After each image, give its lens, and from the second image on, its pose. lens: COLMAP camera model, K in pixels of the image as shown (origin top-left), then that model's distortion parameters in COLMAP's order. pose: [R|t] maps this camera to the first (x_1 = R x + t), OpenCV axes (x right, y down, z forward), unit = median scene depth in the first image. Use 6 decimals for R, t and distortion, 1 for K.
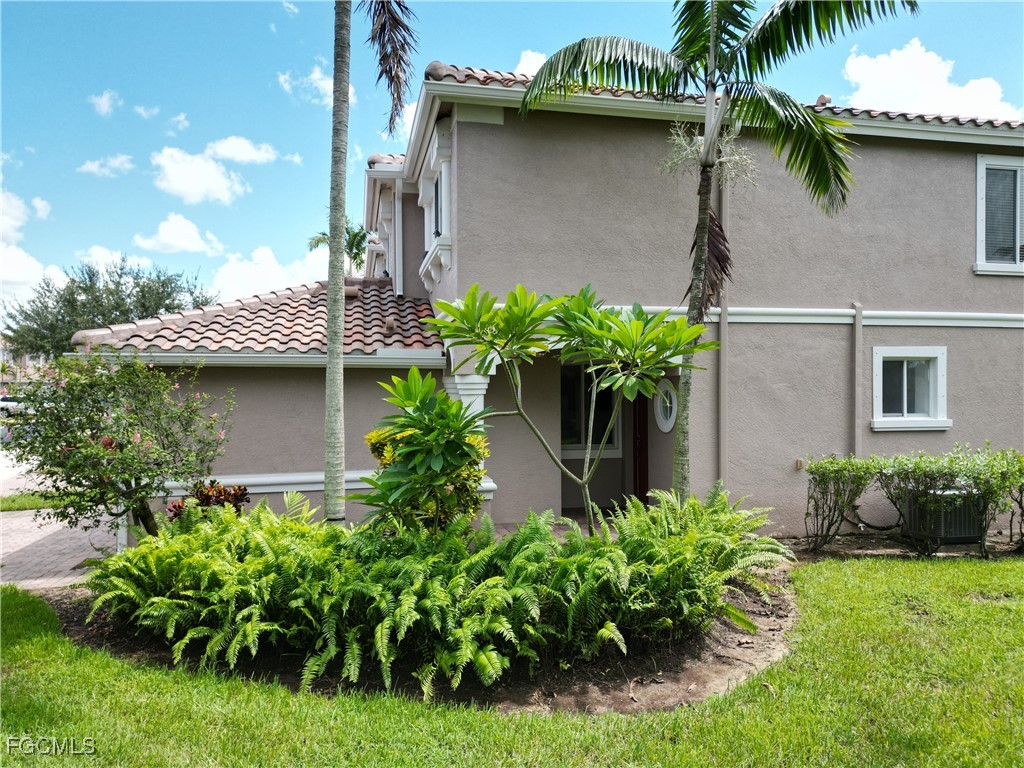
lens RADIAL K [[716.1, 0, 512.7], [0, 716.1, 381.5], [0, 0, 1]] dist [0.083655, -0.080822]
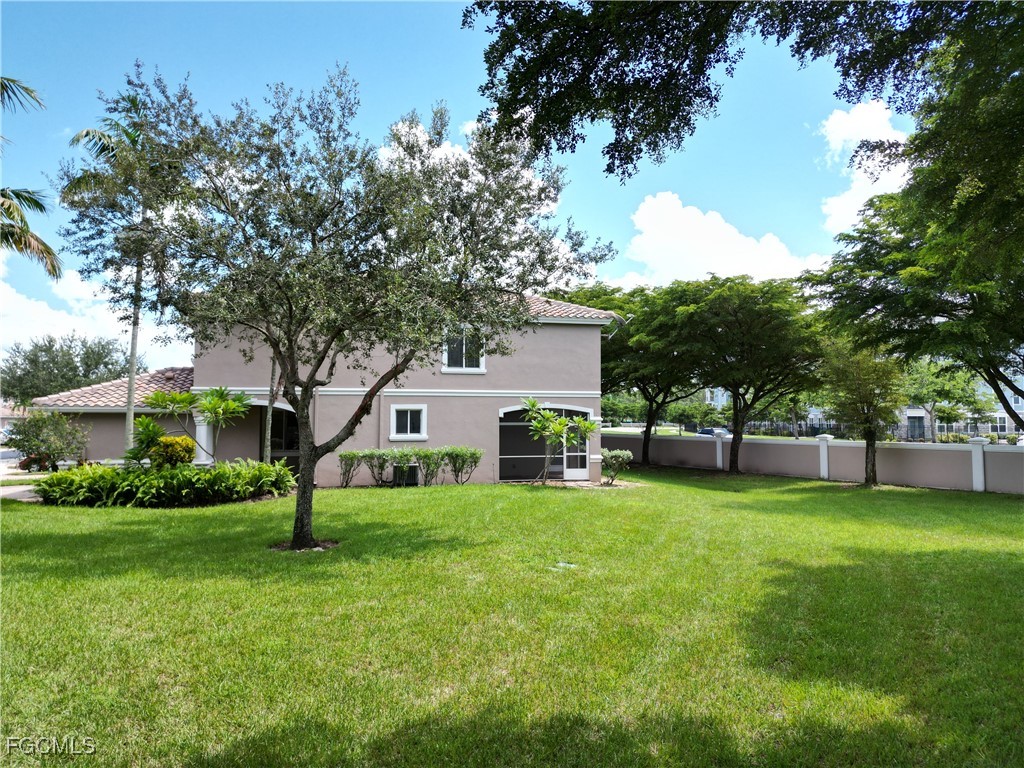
lens RADIAL K [[716.1, 0, 512.7], [0, 716.1, 381.5], [0, 0, 1]] dist [0.083655, -0.080822]
pose [[0.999387, 0.005387, 0.034602, 0.787125], [-0.003671, 0.998769, -0.049471, -0.009239], [-0.034825, 0.049314, 0.998176, -1.283361]]
